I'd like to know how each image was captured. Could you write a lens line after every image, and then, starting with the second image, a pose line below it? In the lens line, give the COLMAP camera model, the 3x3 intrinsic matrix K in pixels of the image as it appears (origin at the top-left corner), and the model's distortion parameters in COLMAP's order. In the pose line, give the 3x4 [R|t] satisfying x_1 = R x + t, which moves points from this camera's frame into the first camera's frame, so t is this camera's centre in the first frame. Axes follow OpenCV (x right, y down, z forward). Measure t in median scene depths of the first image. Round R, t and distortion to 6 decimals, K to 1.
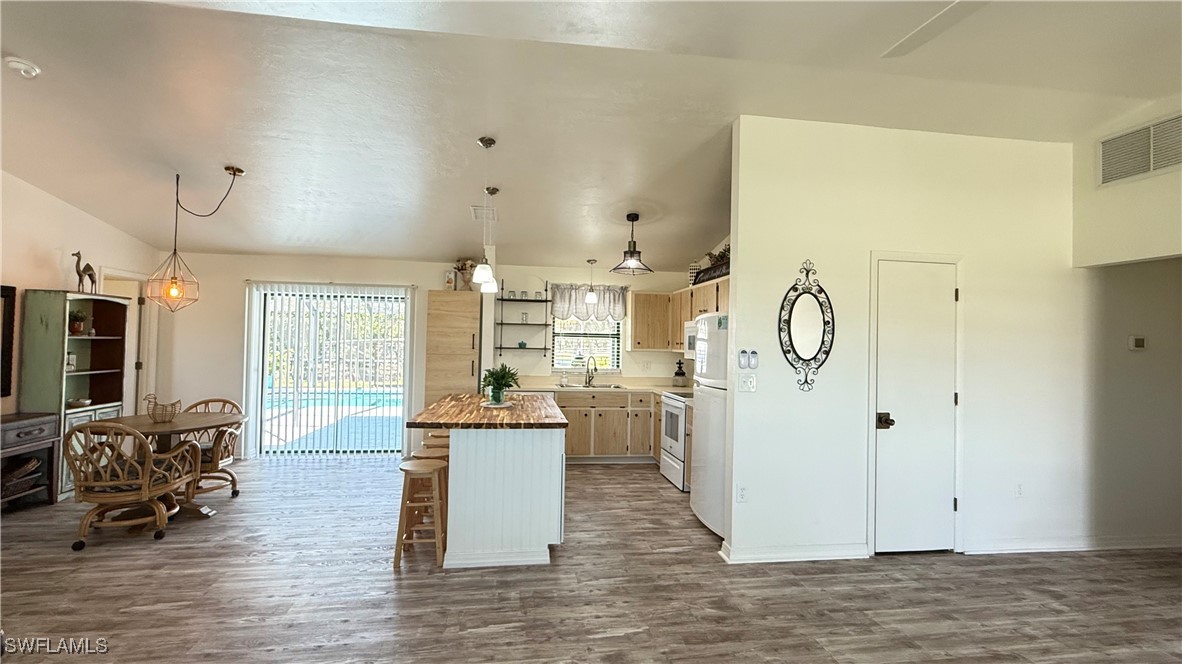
lens RADIAL K [[532.5, 0, 591.0], [0, 532.5, 332.0], [0, 0, 1]] dist [0.000904, -0.000265]
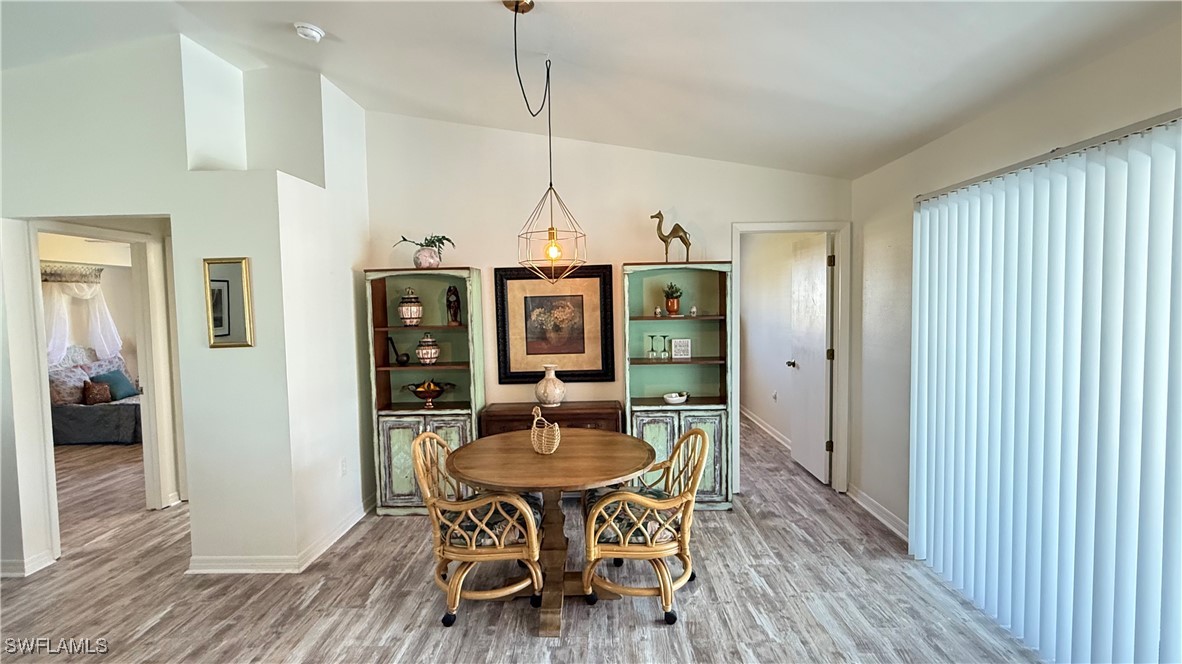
lens RADIAL K [[532.5, 0, 591.0], [0, 532.5, 332.0], [0, 0, 1]] dist [0.000904, -0.000265]
pose [[-0.159973, 0.031967, -0.986604, -0.196599], [0.032145, 0.999114, 0.027160, 0.007194], [0.986598, -0.027369, -0.160859, 1.349794]]
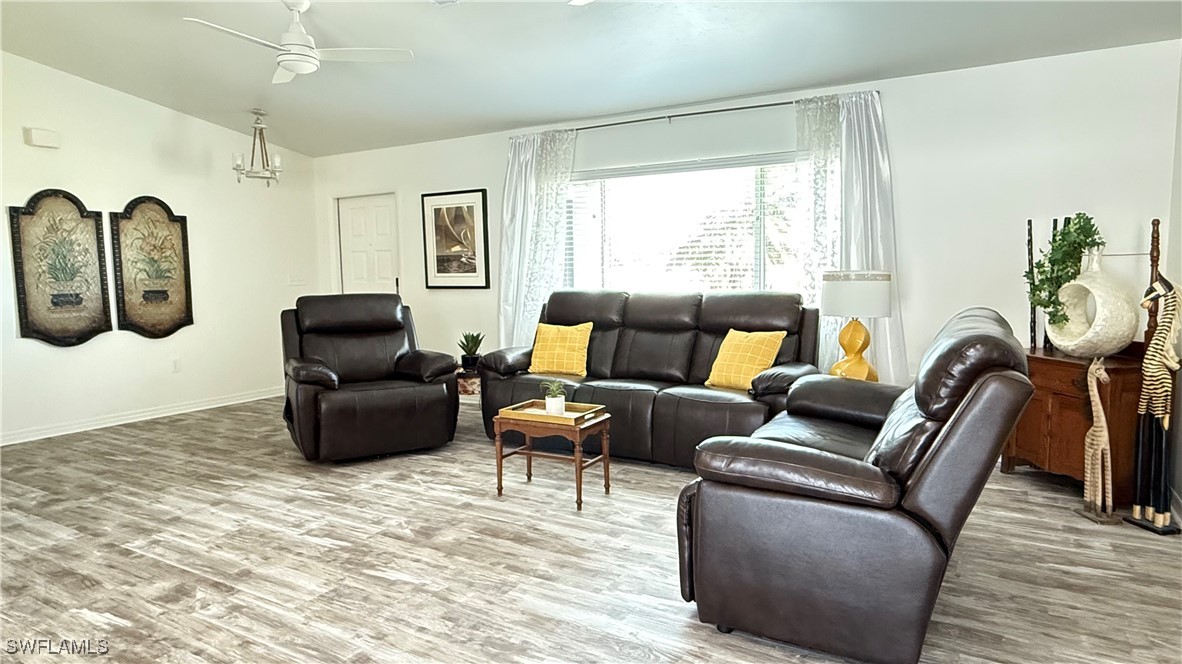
lens RADIAL K [[703.4, 0, 591.0], [0, 703.4, 332.0], [0, 0, 1]] dist [-0.000722, 0.002140]
pose [[-0.781251, -0.067878, 0.620515, -0.759829], [-0.014419, 0.995767, 0.090772, 0.057631], [-0.624050, 0.061968, -0.778923, 0.954414]]
